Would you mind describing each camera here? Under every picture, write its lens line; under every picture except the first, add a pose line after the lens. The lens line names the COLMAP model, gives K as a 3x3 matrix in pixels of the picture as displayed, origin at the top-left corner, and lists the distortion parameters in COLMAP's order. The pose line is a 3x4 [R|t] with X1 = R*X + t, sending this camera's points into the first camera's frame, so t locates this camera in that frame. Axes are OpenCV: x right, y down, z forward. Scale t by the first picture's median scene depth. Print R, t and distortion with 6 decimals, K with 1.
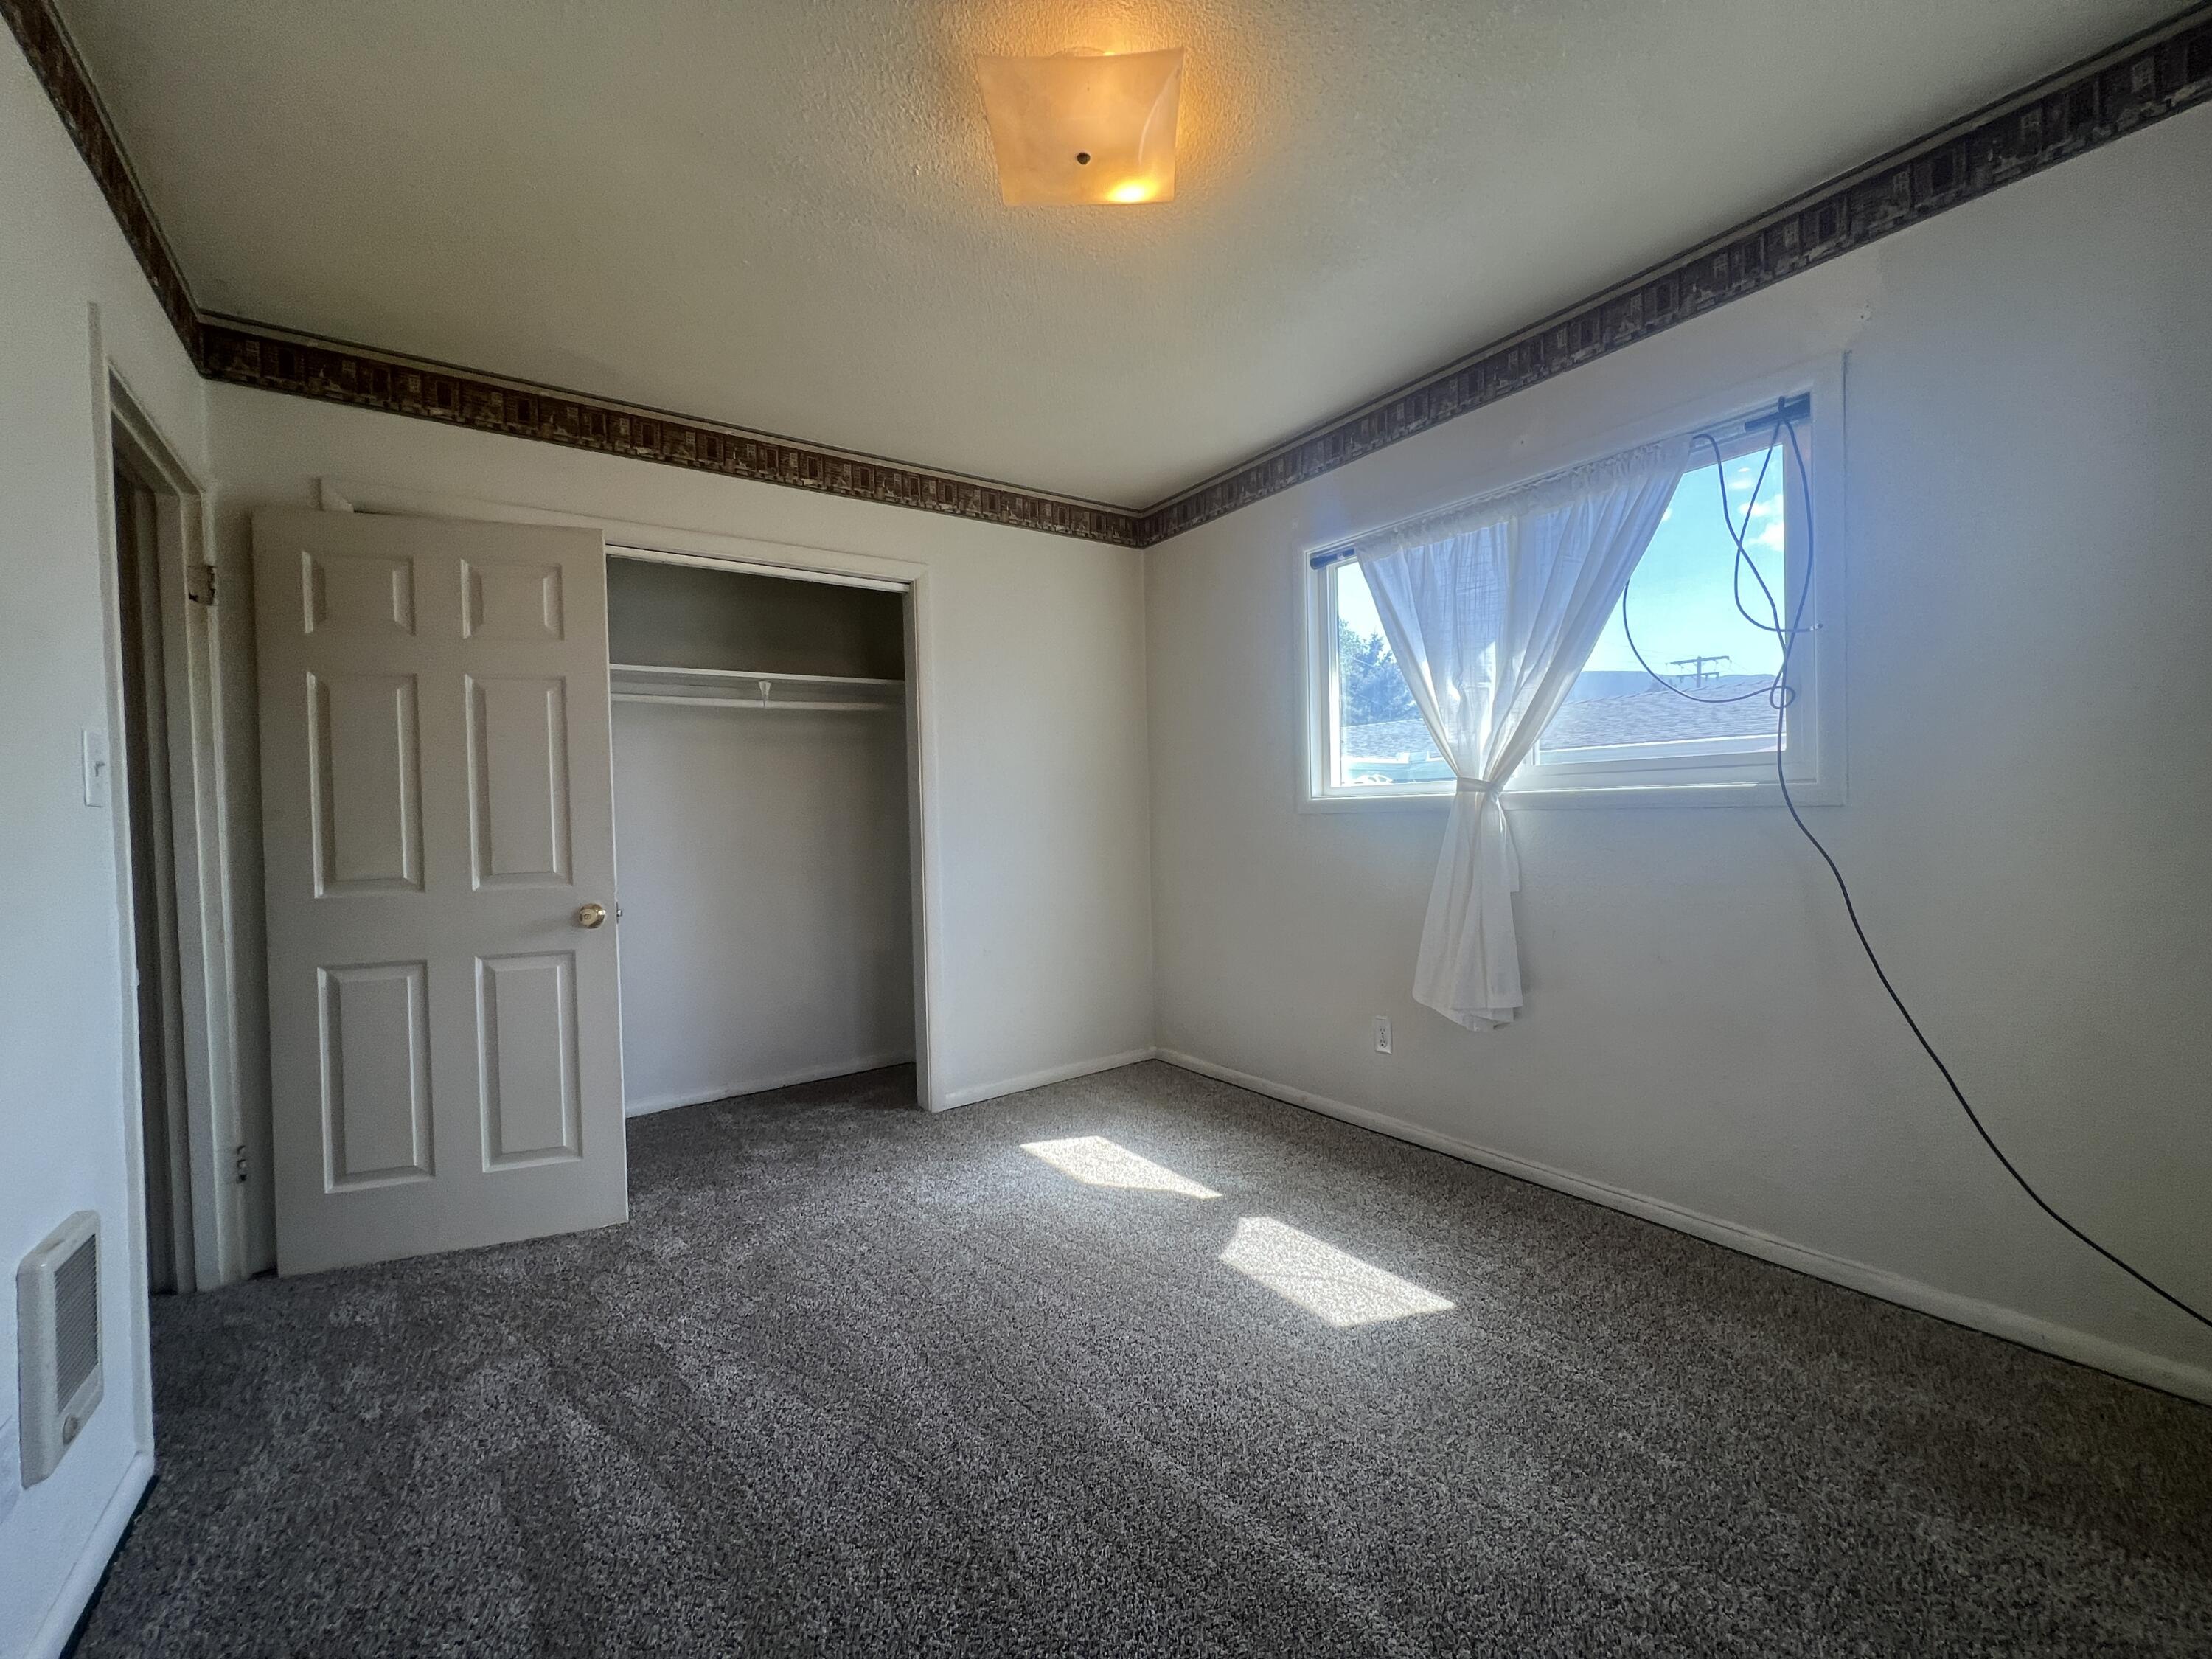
lens RADIAL K [[892.1, 0, 1100.4], [0, 892.1, 831.1], [0, 0, 1]] dist [-0.003749, 0.001448]
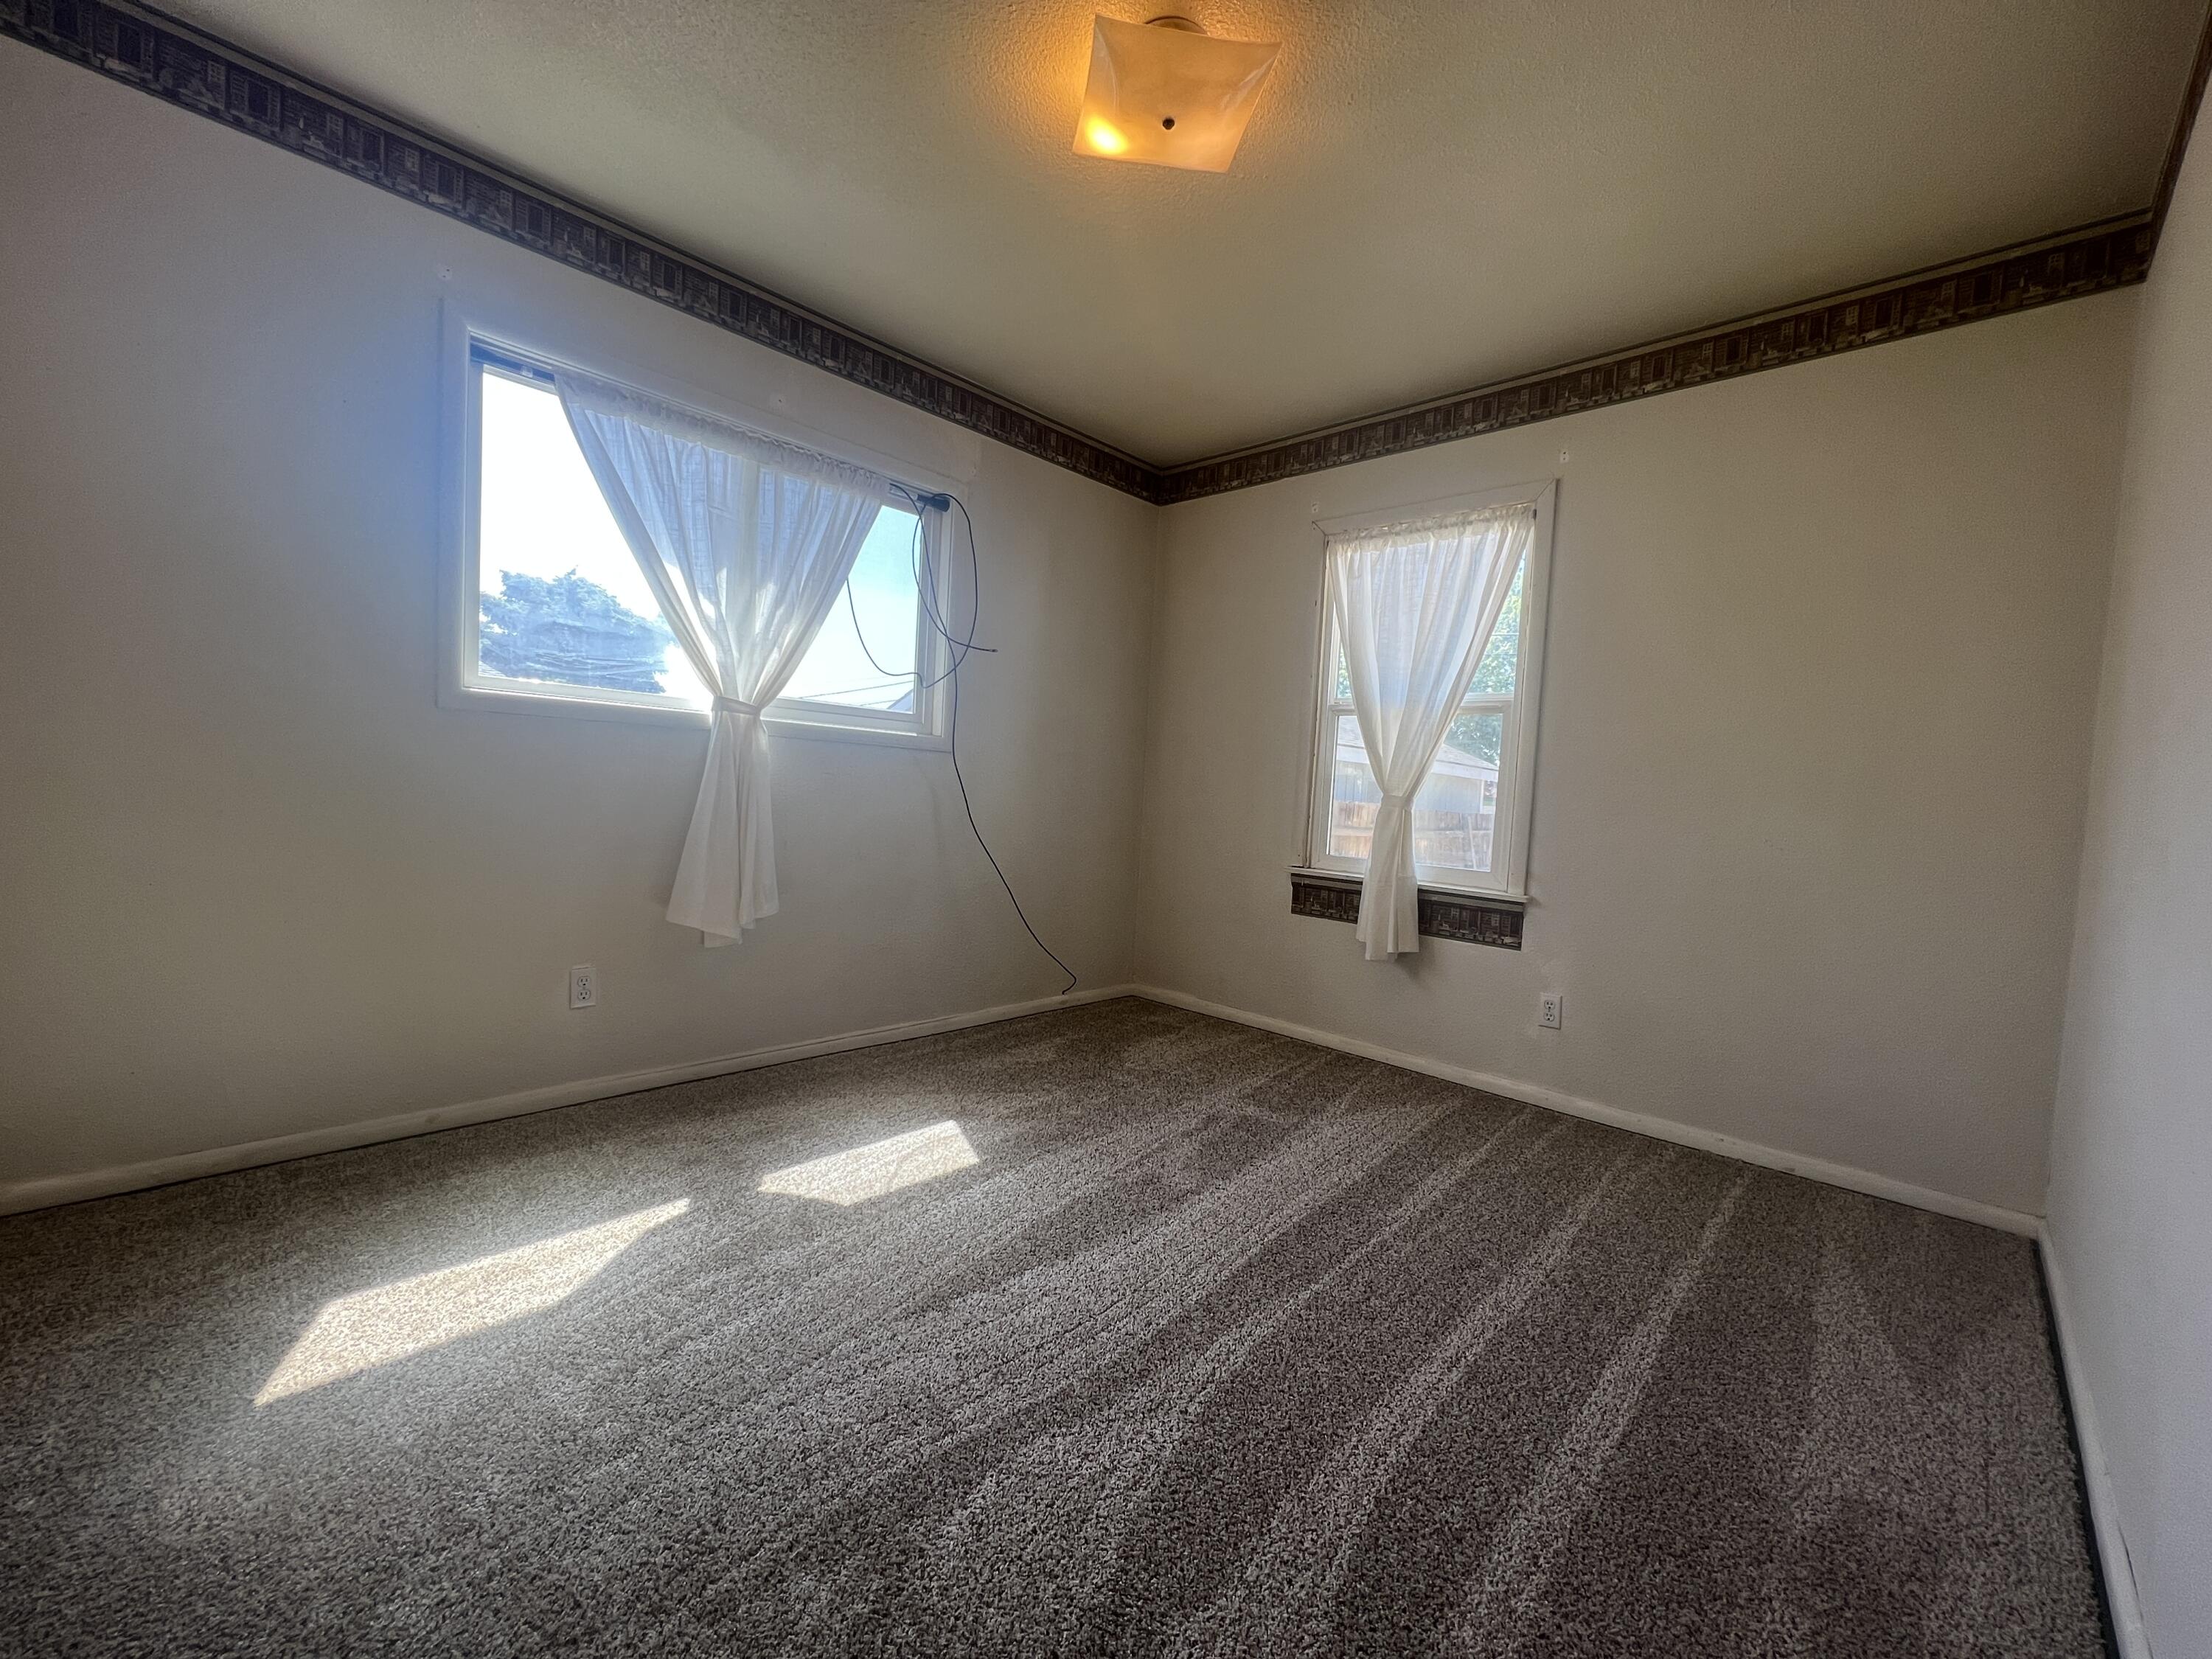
lens RADIAL K [[892.1, 0, 1101.2], [0, 892.1, 829.5], [0, 0, 1]] dist [-0.003749, 0.001448]
pose [[-0.190155, -0.028939, 0.981328, -0.734956], [-0.031409, 0.999233, 0.023381, 0.057953], [-0.981252, -0.026376, -0.190918, 0.849517]]
